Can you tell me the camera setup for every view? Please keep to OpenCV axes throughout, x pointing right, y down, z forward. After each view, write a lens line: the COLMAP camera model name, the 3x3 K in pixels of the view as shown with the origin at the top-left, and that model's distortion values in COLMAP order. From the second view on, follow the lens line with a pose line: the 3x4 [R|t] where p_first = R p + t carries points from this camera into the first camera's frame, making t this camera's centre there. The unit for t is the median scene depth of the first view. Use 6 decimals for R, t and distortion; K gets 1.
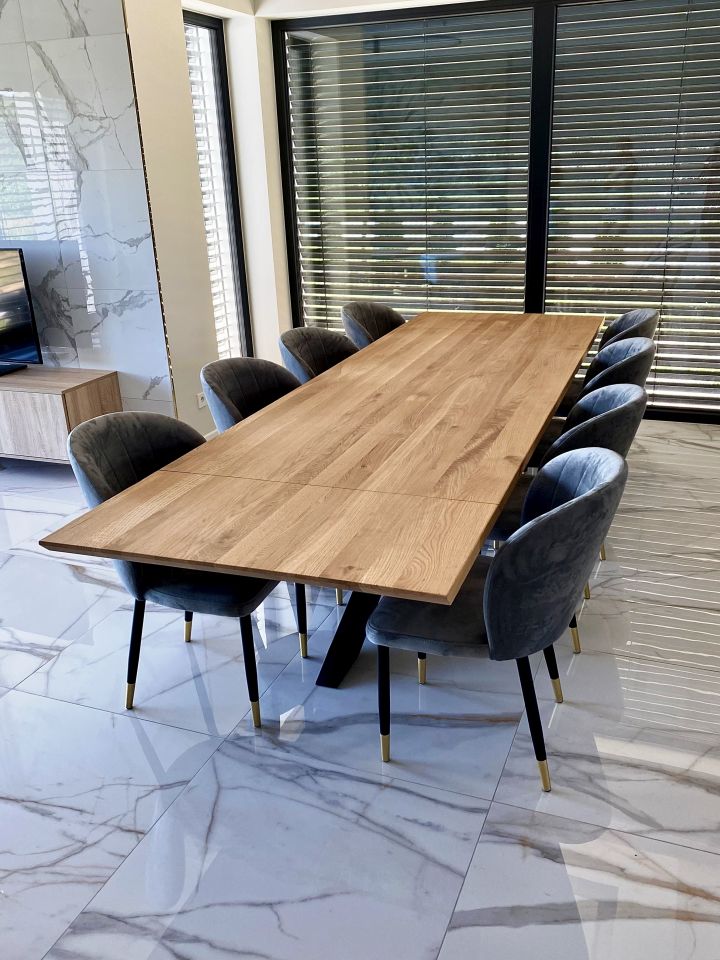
lens RADIAL K [[840.2, 0, 382.4], [0, 840.2, 477.6], [0, 0, 1]] dist [0.007726, 0.006066]
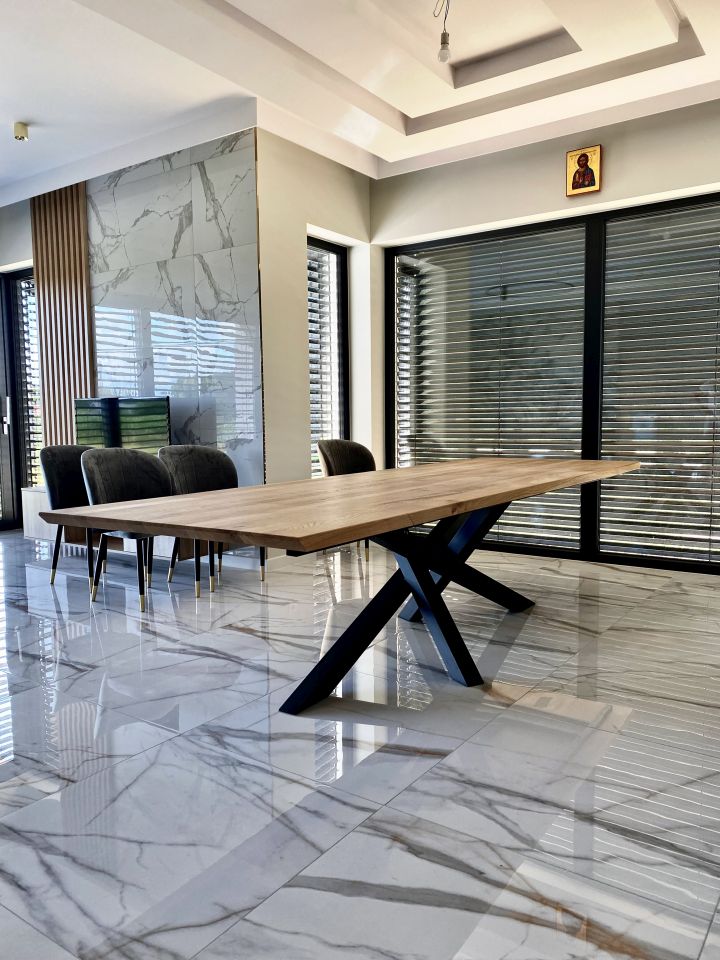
lens RADIAL K [[740.9, 0, 354.3], [0, 740.9, 476.8], [0, 0, 1]] dist [0.014807, 0.002696]
pose [[0.966249, 0.041887, -0.254184, 0.288703], [-0.110128, 0.959151, -0.260577, 0.226495], [0.232886, 0.279775, 0.931392, 0.038108]]
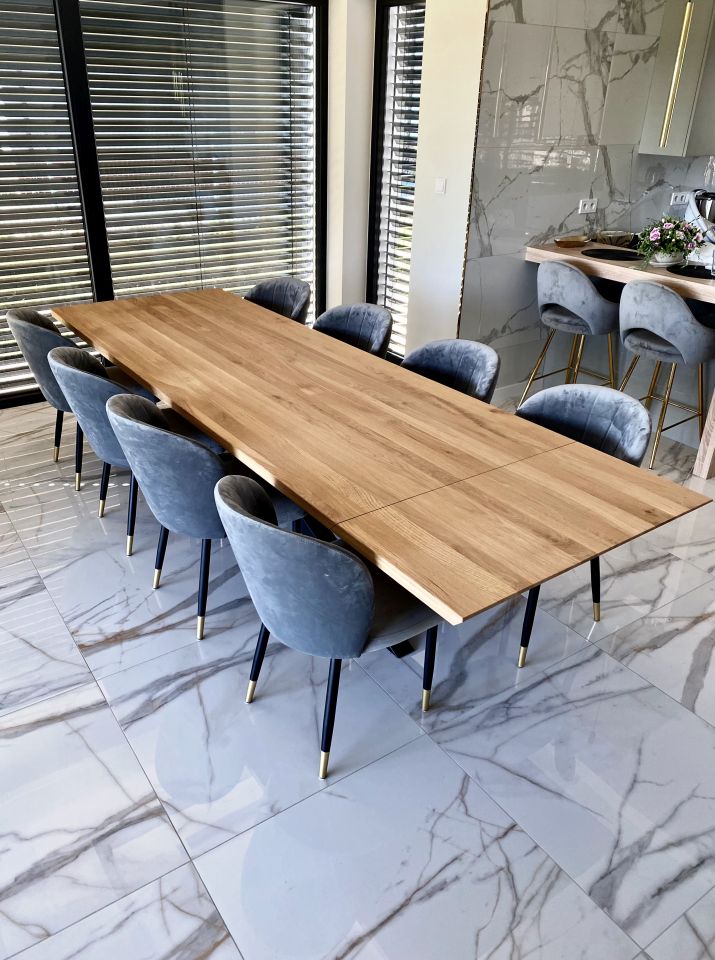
lens RADIAL K [[740.9, 0, 351.8], [0, 740.9, 476.8], [0, 0, 1]] dist [0.014807, 0.002696]
pose [[0.572290, -0.331147, 0.750217, -0.890641], [0.255117, 0.941339, 0.220897, -0.245018], [-0.779358, 0.064976, 0.623201, 0.486599]]
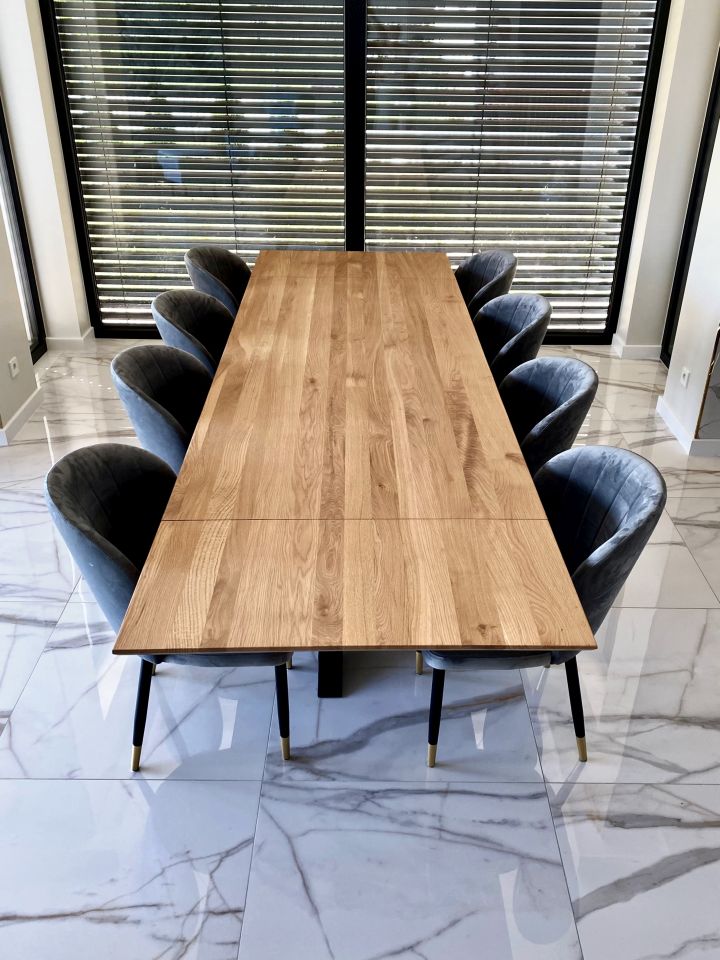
lens RADIAL K [[844.3, 0, 374.9], [0, 844.3, 478.0], [0, 0, 1]] dist [0.012733, 0.000426]
pose [[0.933902, -0.135033, 0.331047, -0.357871], [0.085832, 0.983534, 0.159042, -0.181457], [-0.347072, -0.120115, 0.930115, 0.103206]]
